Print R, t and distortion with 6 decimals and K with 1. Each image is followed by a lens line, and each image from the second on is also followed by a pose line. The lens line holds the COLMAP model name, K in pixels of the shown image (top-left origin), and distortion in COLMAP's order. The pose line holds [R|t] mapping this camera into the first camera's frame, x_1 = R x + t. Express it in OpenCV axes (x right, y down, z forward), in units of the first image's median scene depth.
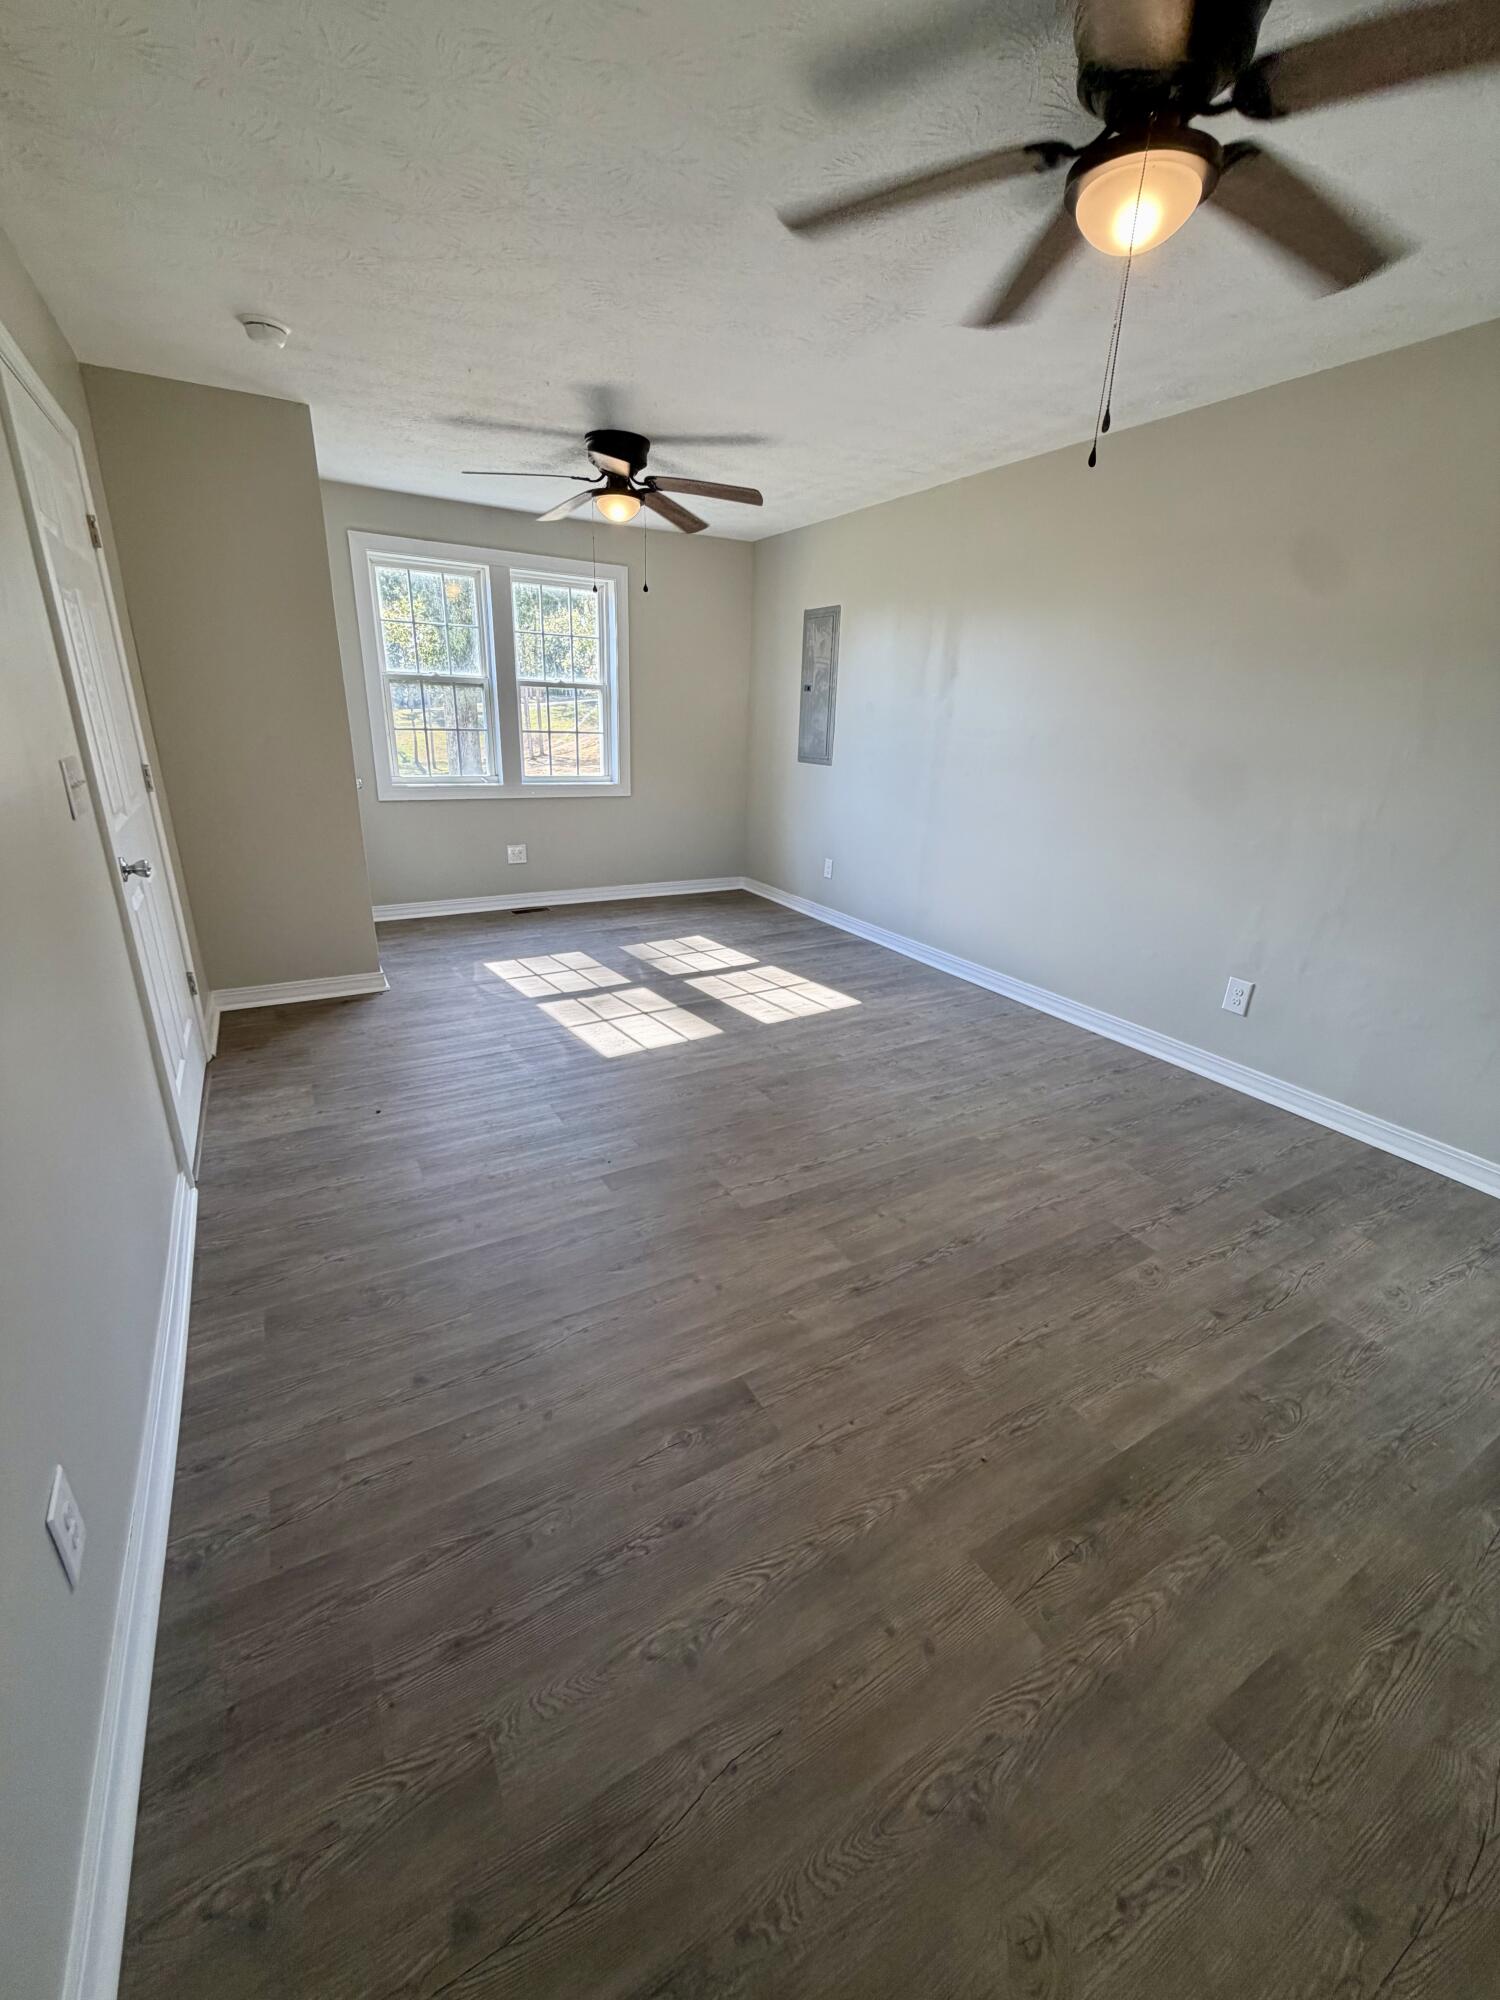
lens RADIAL K [[797.0, 0, 751.6], [0, 797.0, 996.3], [0, 0, 1]] dist [0.000073, 0.000460]
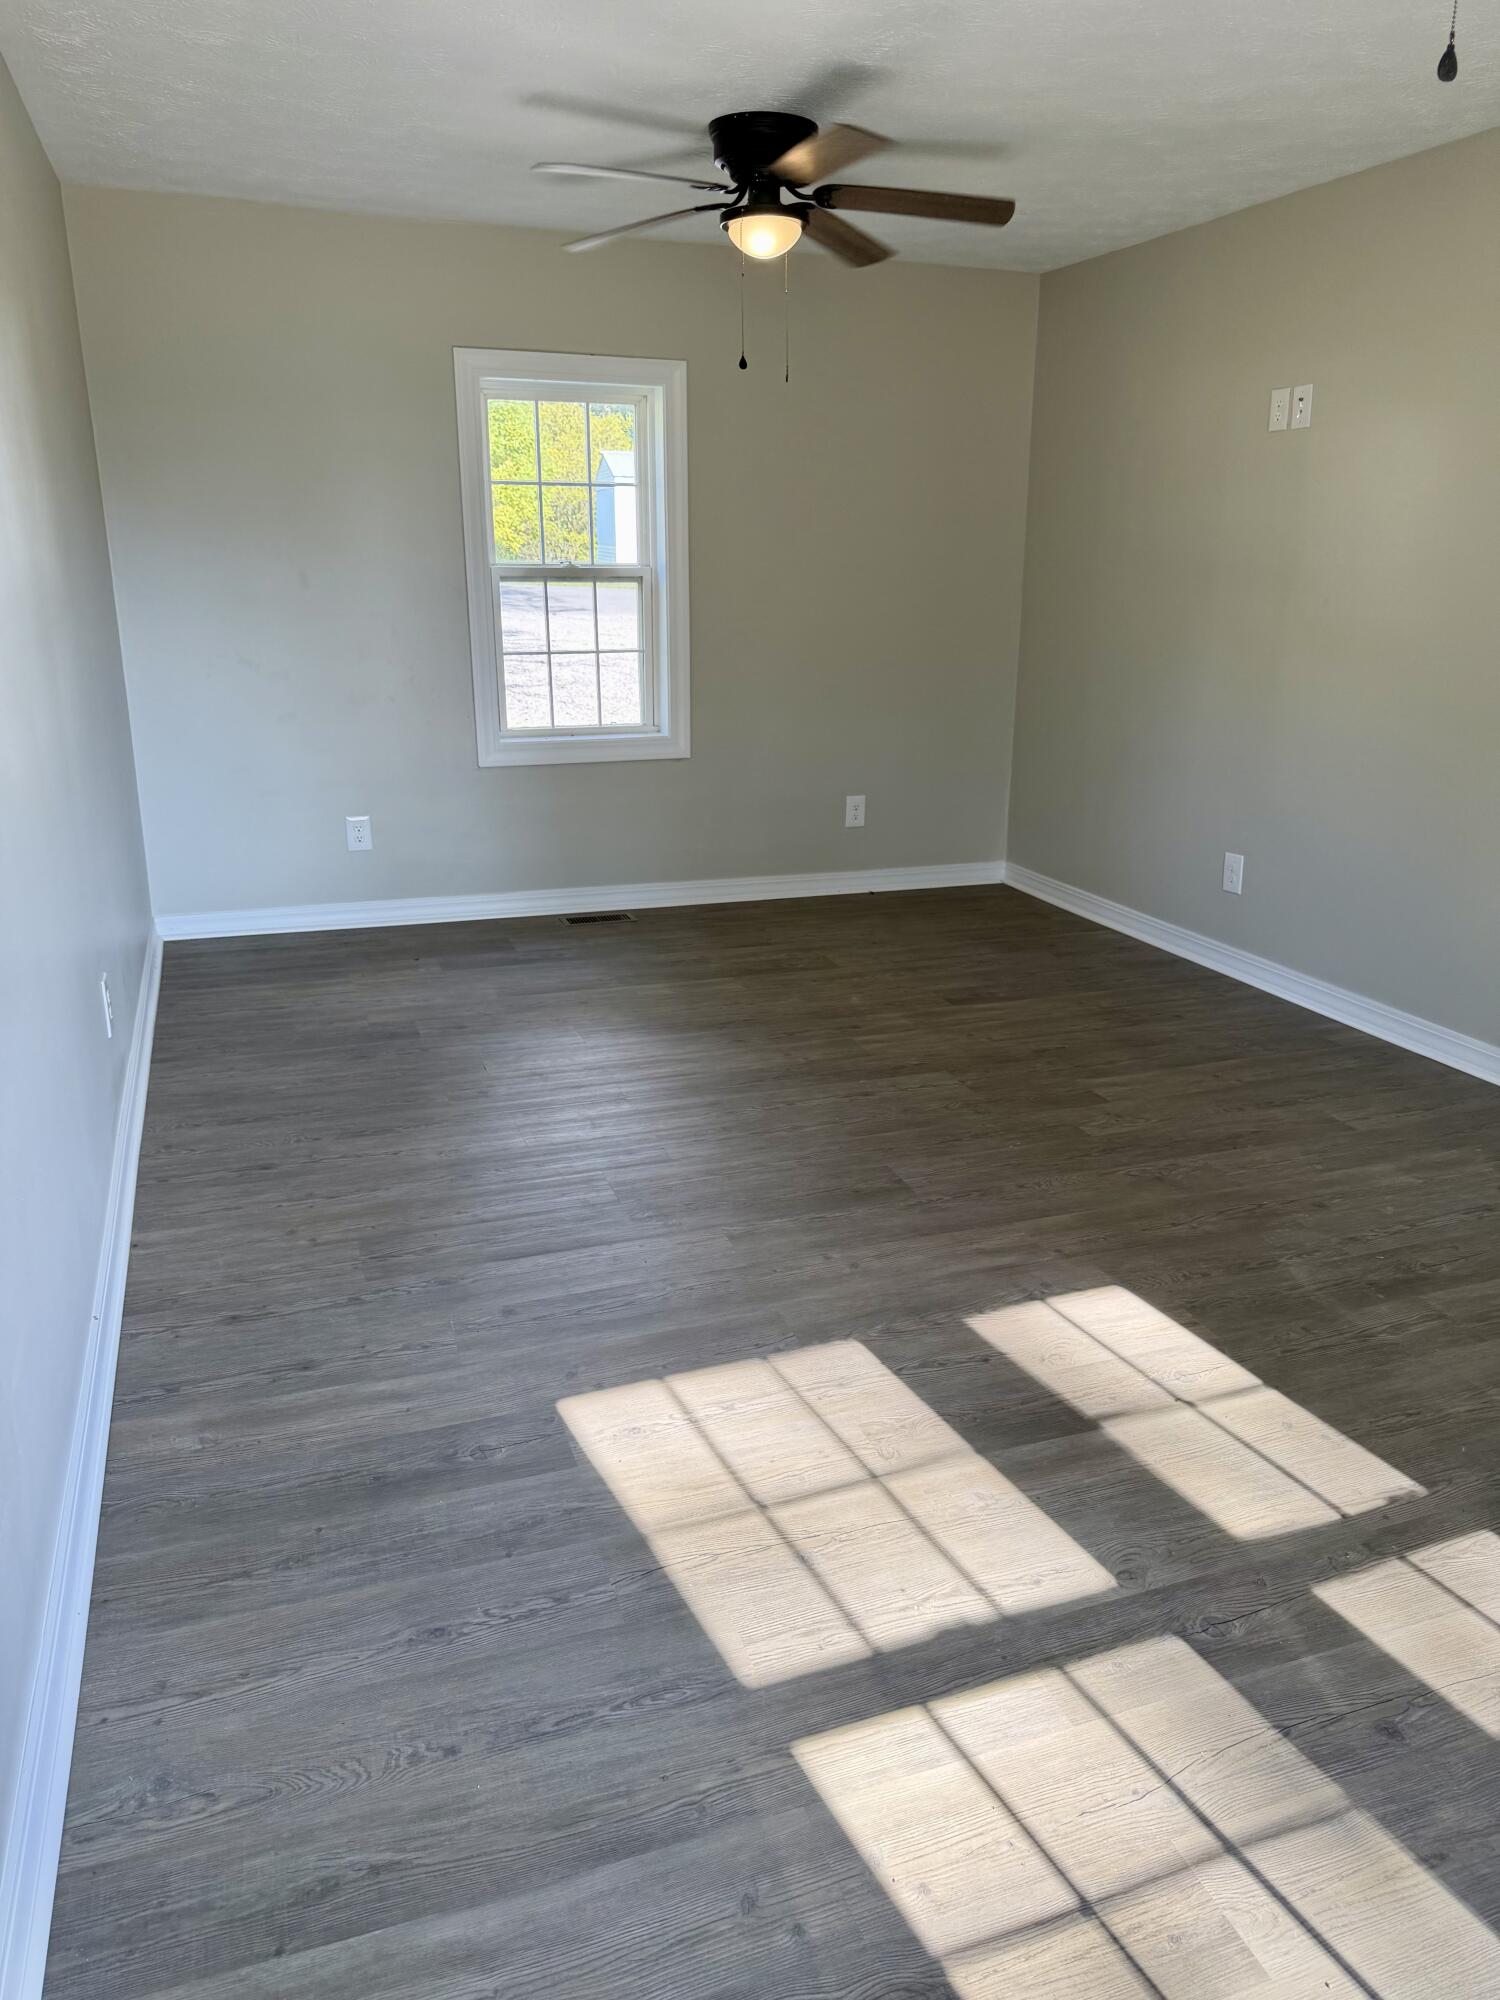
lens RADIAL K [[1391.7, 0, 750.0], [0, 1391.7, 1000.0], [0, 0, 1]] dist [0.003778, -0.001296]
pose [[-0.982571, -0.092001, 0.161521, -0.027509], [0.027833, 0.786317, 0.617197, -0.566508], [-0.183790, 0.610935, -0.770051, 1.534098]]
